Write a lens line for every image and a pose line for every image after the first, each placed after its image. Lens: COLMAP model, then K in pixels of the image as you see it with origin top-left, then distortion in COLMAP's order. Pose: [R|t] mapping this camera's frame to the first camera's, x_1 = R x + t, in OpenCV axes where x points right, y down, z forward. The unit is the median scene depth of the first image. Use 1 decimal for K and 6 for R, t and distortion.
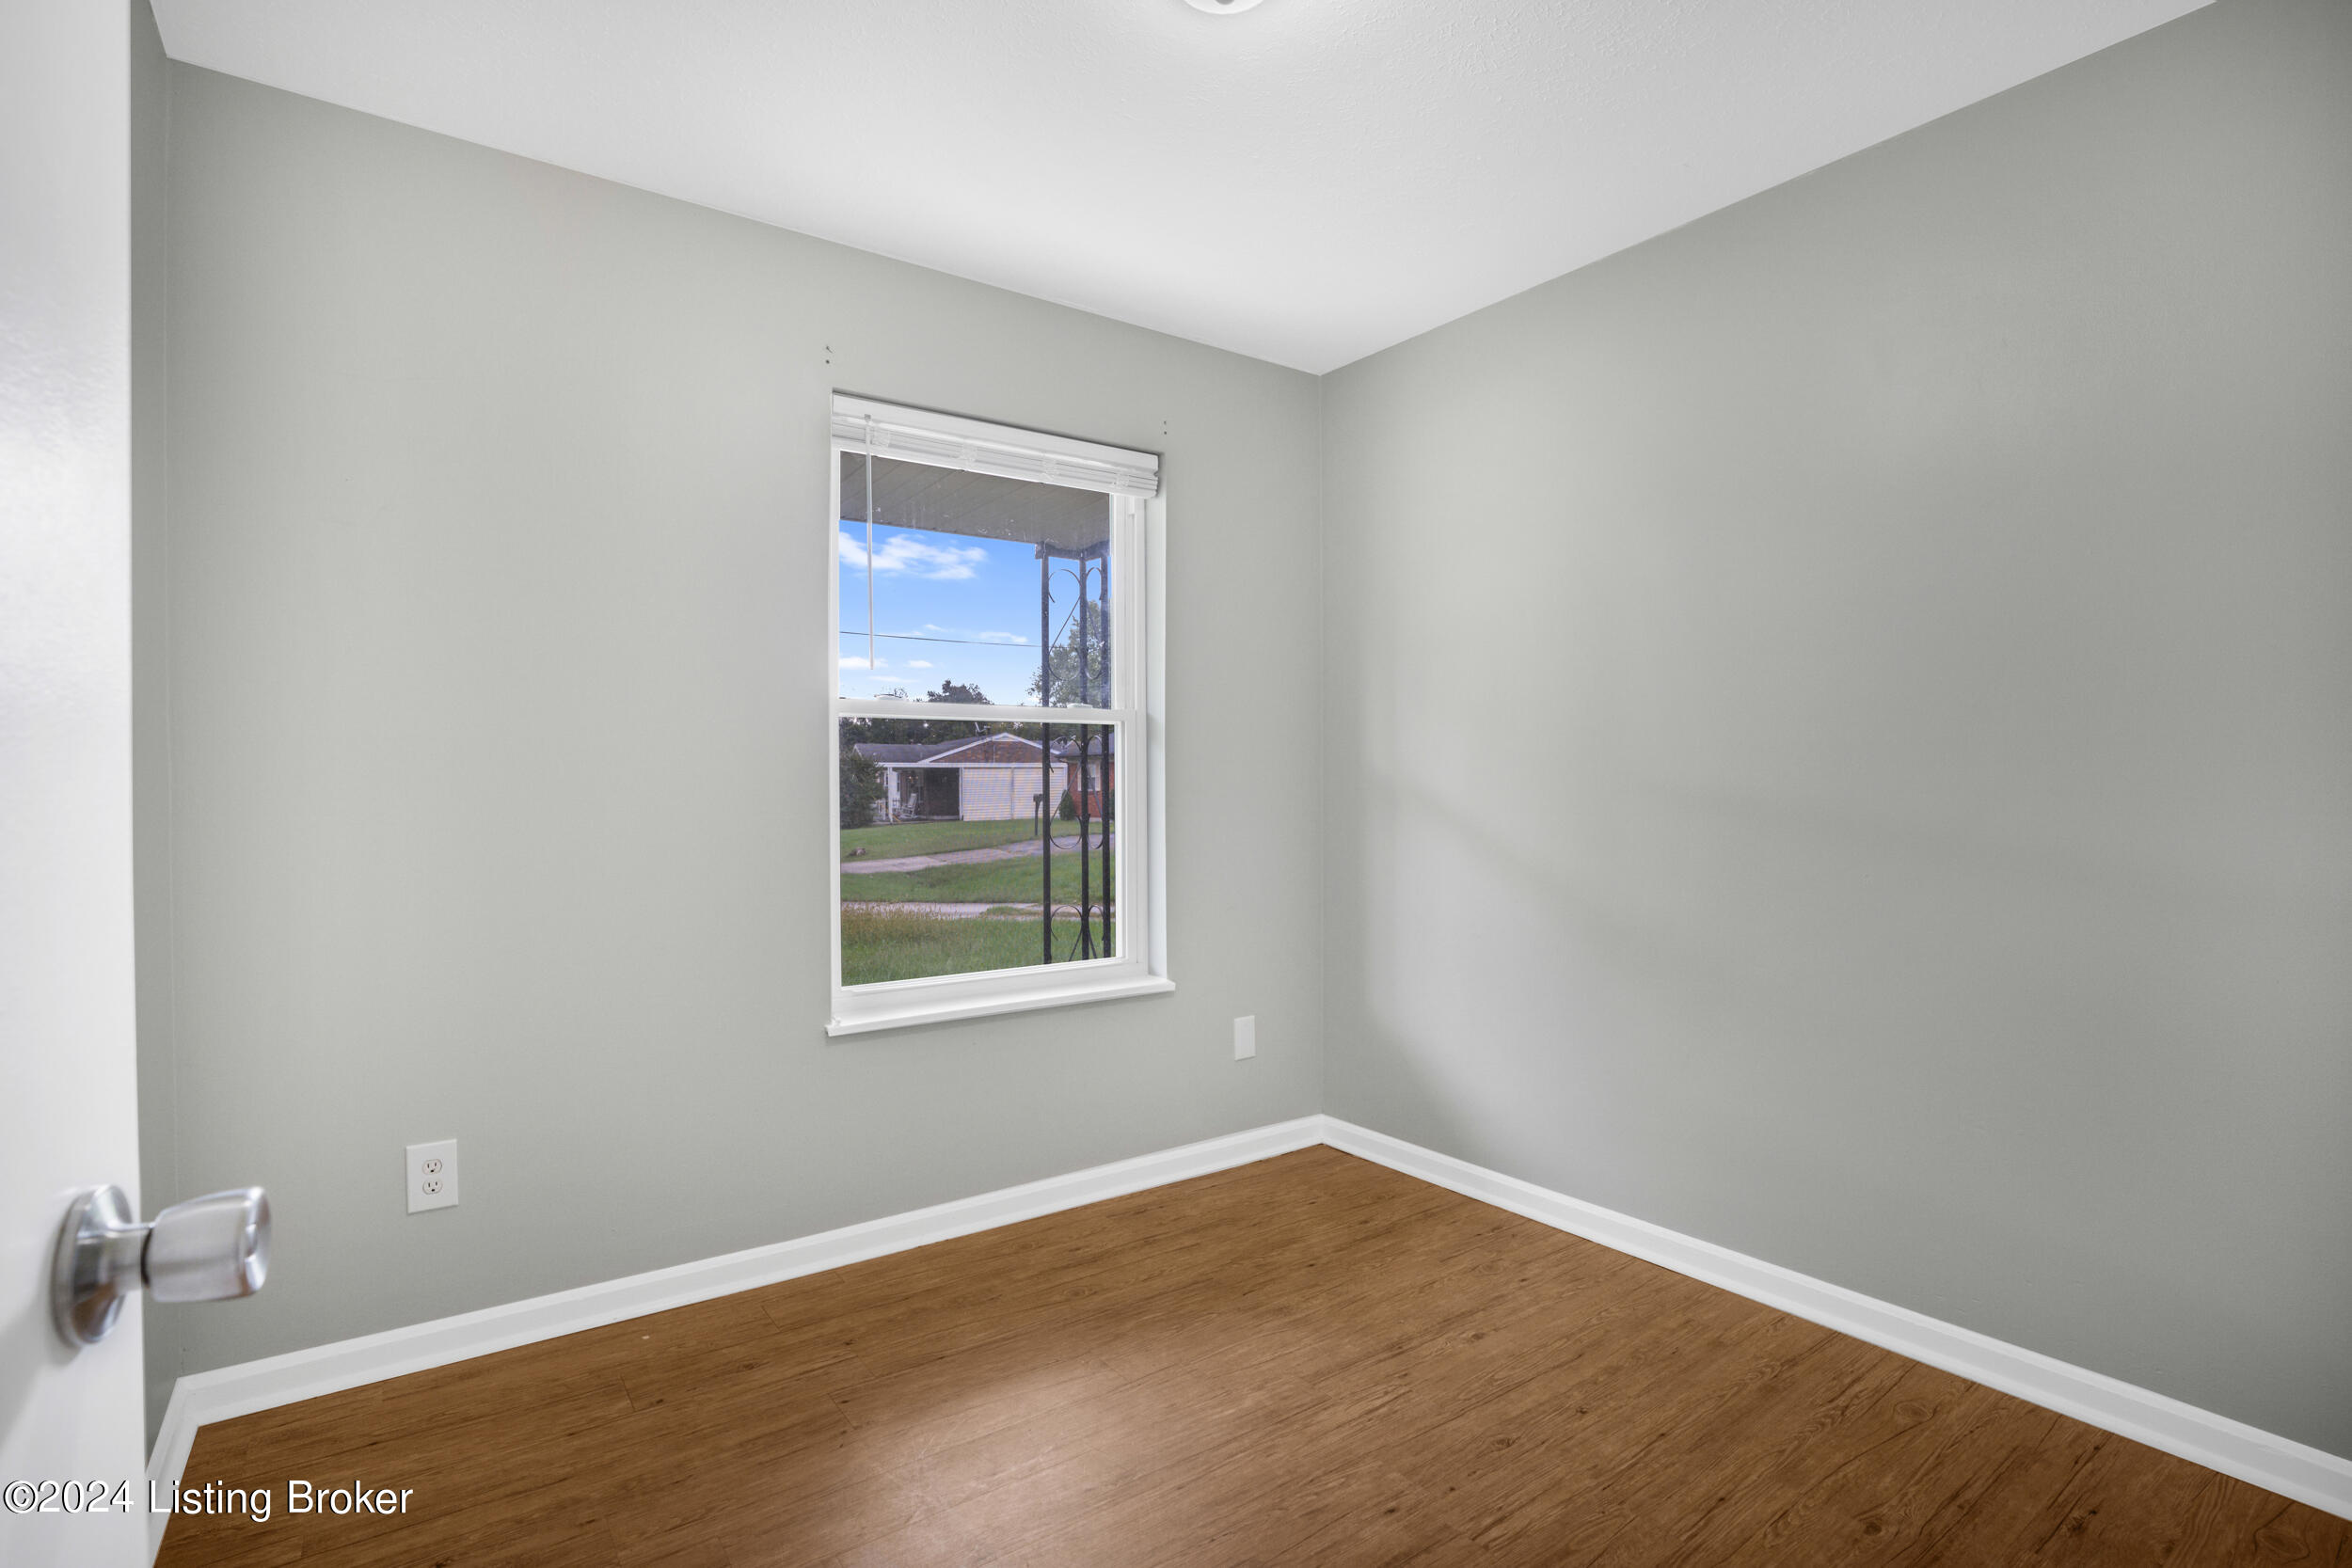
lens RADIAL K [[1094.8, 0, 1181.9], [0, 1094.8, 782.8], [0, 0, 1]] dist [-0.016791, 0.009057]
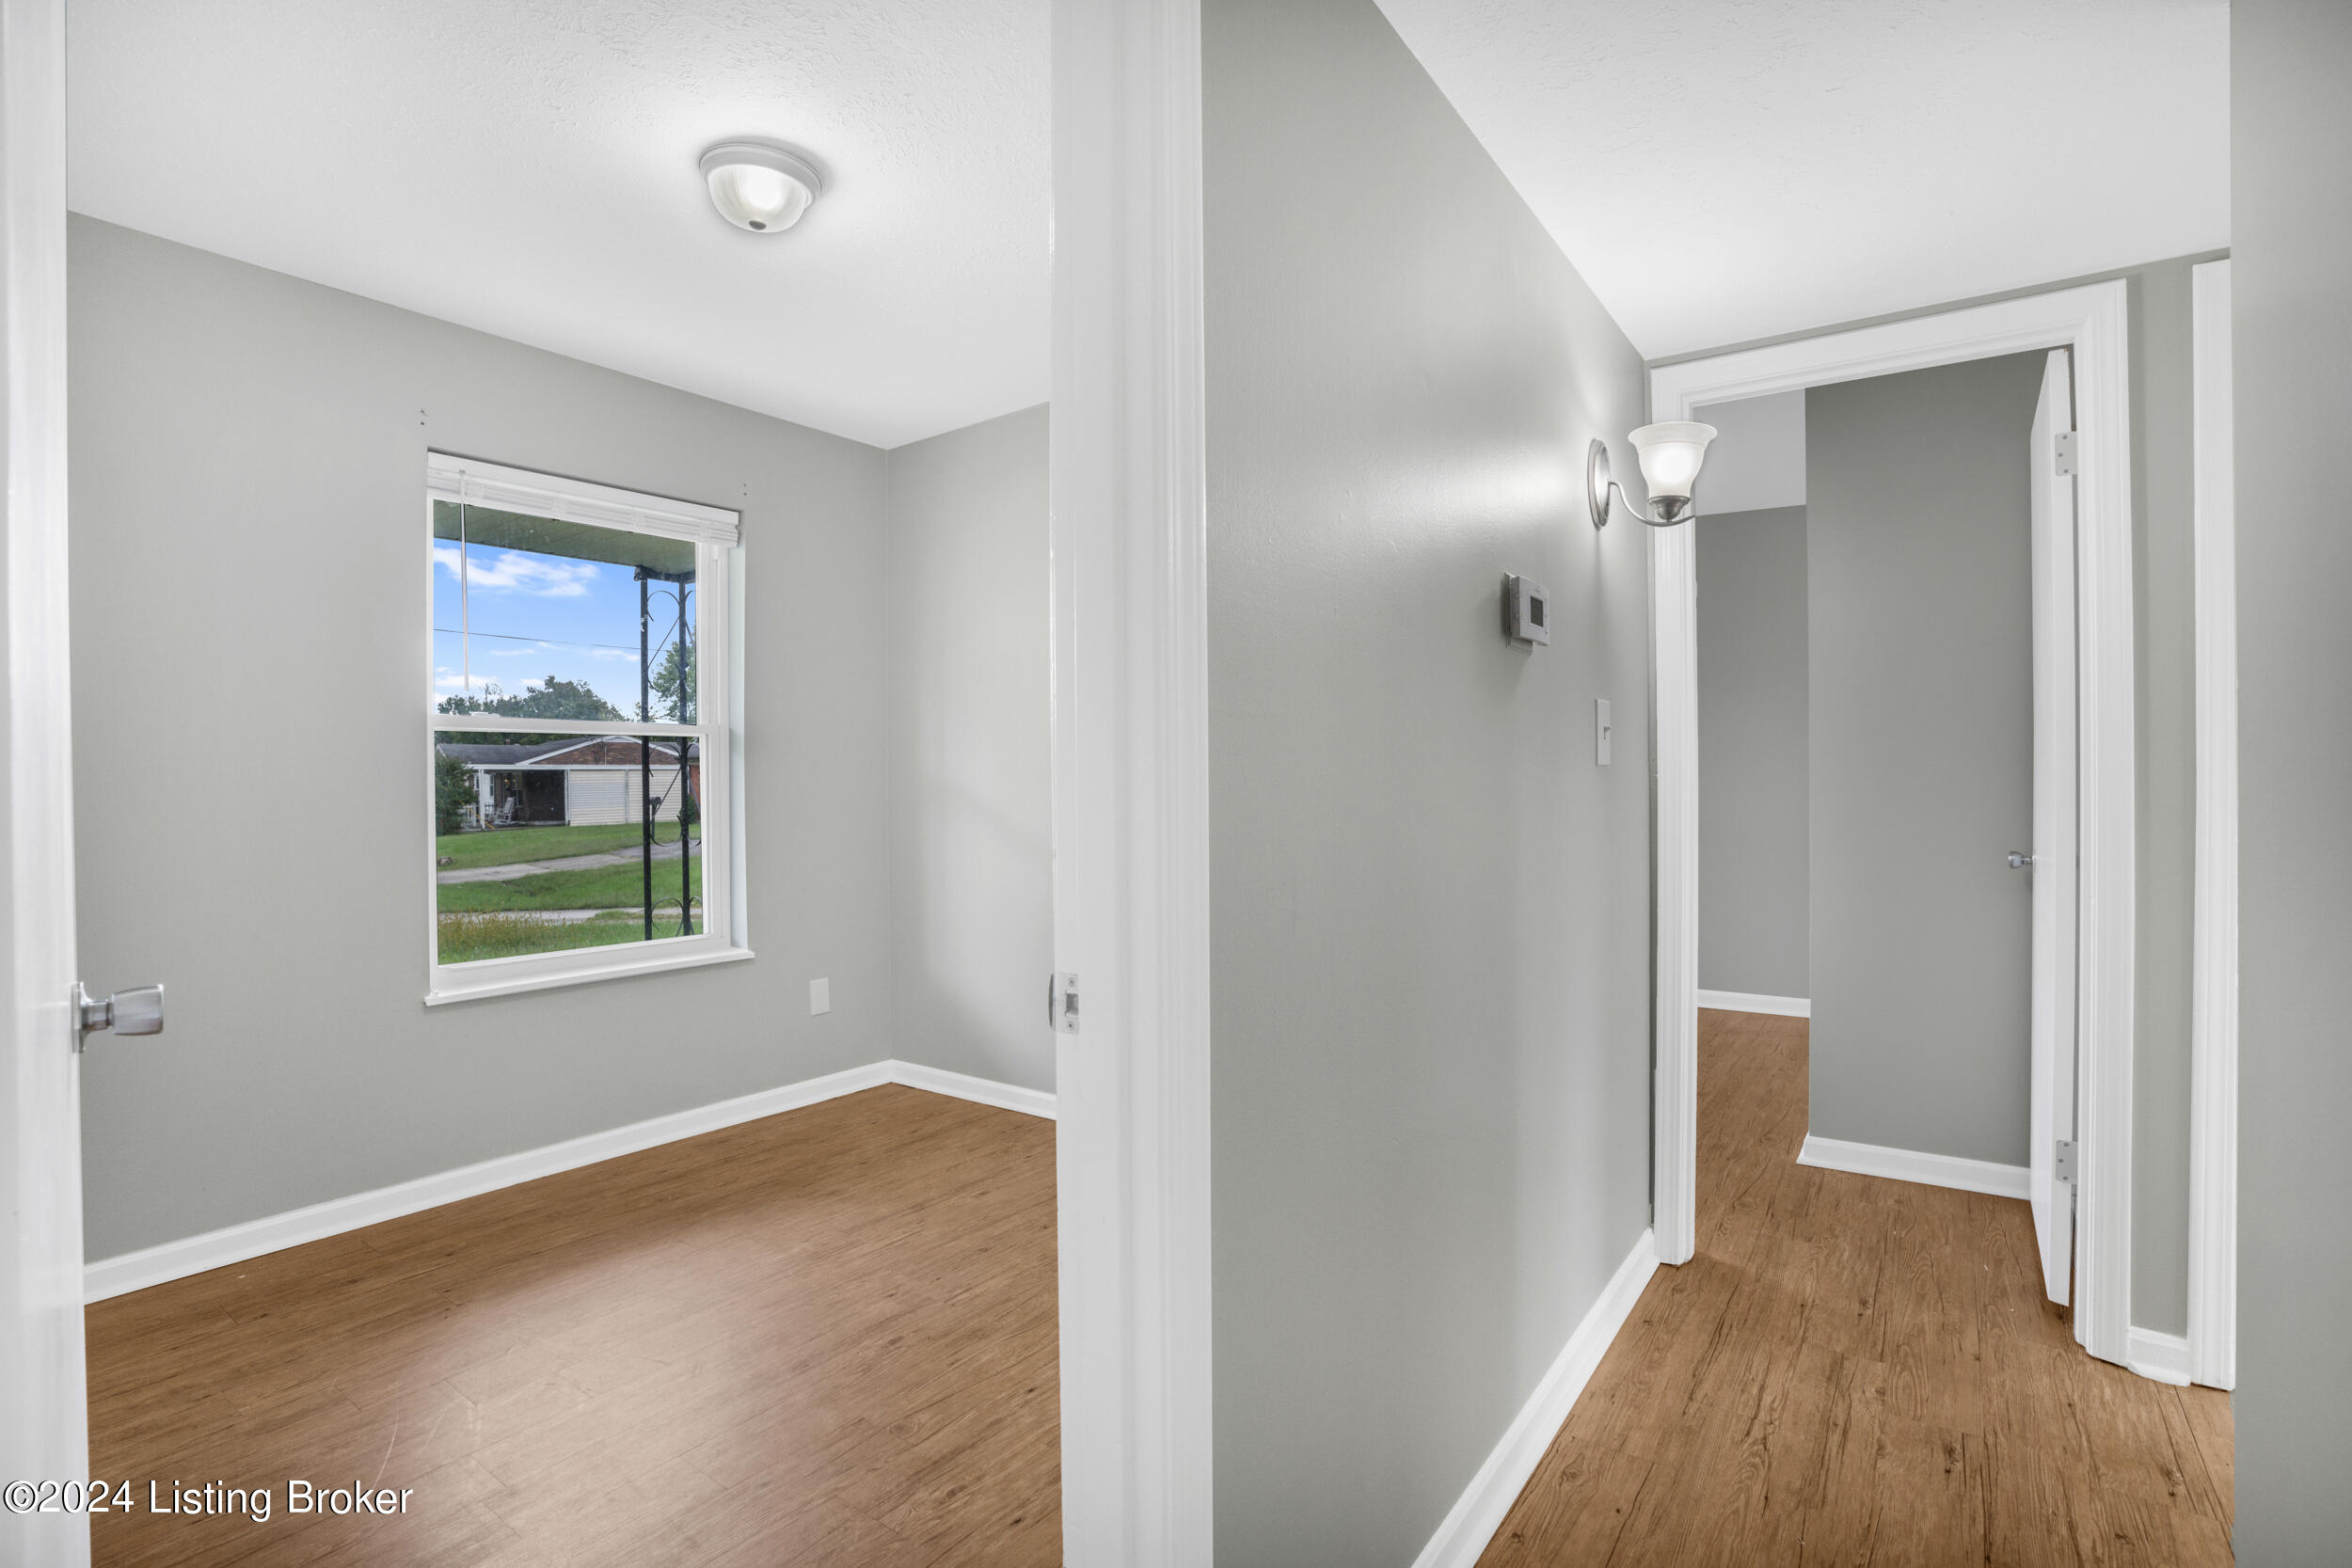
lens RADIAL K [[1094.8, 0, 1180.5], [0, 1094.8, 794.7], [0, 0, 1]] dist [-0.016791, 0.009057]
pose [[0.952144, -0.003547, 0.305630, 0.075480], [0.001014, 0.999964, 0.008448, 0.000109], [-0.305649, -0.007734, 0.952113, -0.299688]]
